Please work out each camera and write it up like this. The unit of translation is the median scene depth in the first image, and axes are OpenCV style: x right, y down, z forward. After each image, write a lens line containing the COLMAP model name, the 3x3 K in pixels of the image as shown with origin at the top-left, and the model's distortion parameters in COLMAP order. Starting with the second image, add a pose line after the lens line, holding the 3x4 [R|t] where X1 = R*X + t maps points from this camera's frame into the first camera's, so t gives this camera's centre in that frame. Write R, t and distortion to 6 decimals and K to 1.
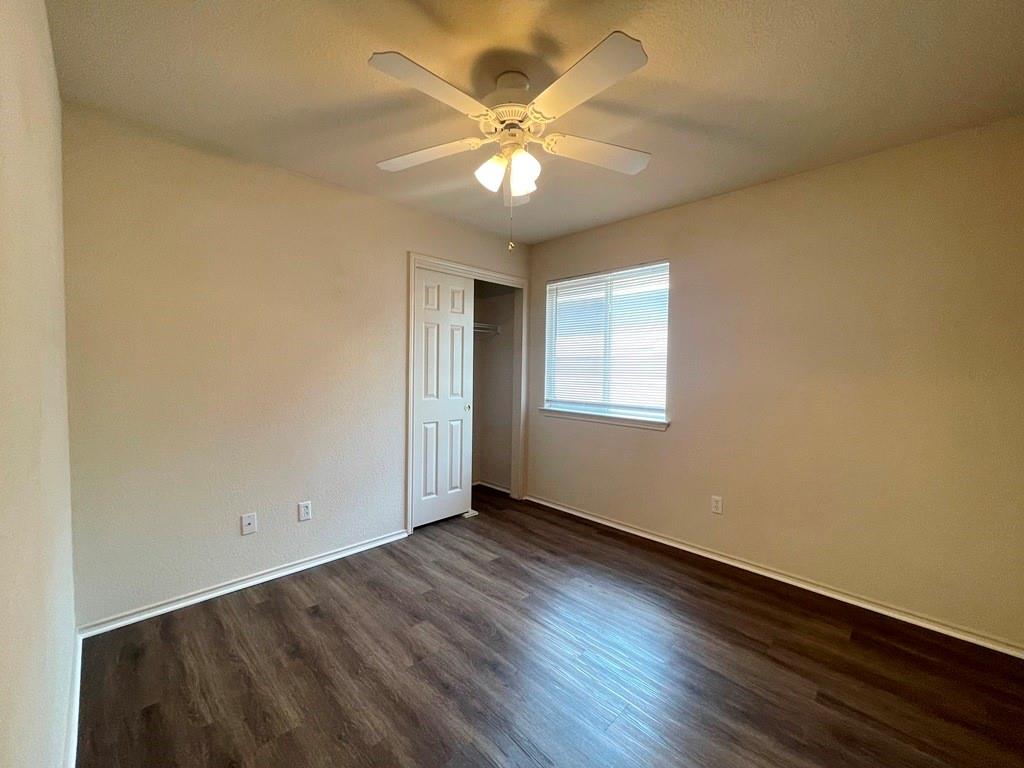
lens RADIAL K [[409.1, 0, 536.1], [0, 409.1, 378.8], [0, 0, 1]] dist [0.001113, 0.000195]
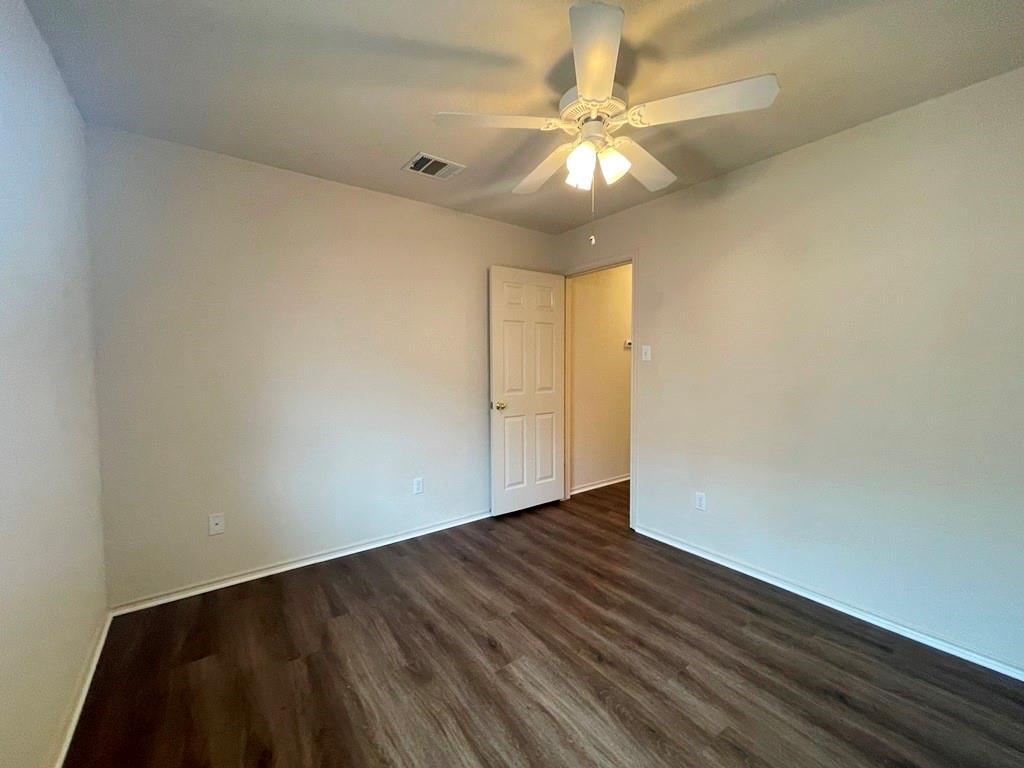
lens RADIAL K [[425.1, 0, 510.5], [0, 425.1, 384.9], [0, 0, 1]] dist [-0.019481, 0.016715]
pose [[-0.982349, -0.022910, 0.185651, -0.041759], [-0.007411, 0.996459, 0.083750, -0.033593], [-0.186913, 0.080896, -0.979040, 1.325922]]
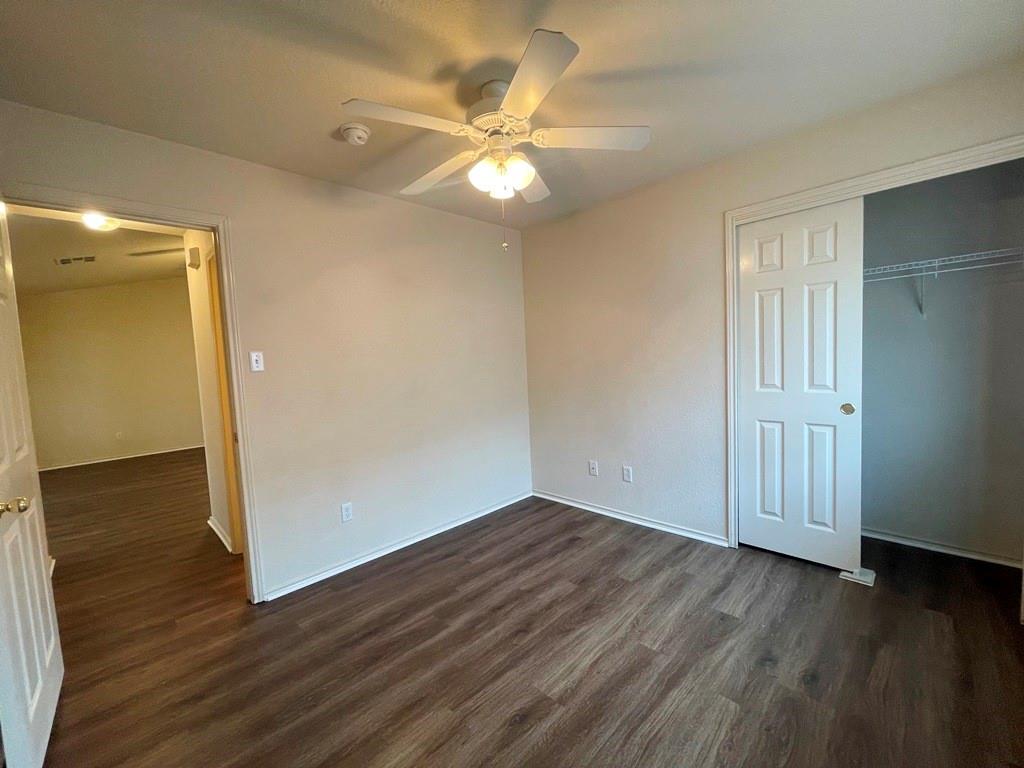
lens RADIAL K [[425.1, 0, 510.5], [0, 425.1, 384.9], [0, 0, 1]] dist [-0.019481, 0.016715]
pose [[-0.027214, 0.053088, -0.998219, 0.664082], [0.018802, 0.998439, 0.052587, -0.013809], [0.999453, -0.017338, -0.028169, 0.669124]]
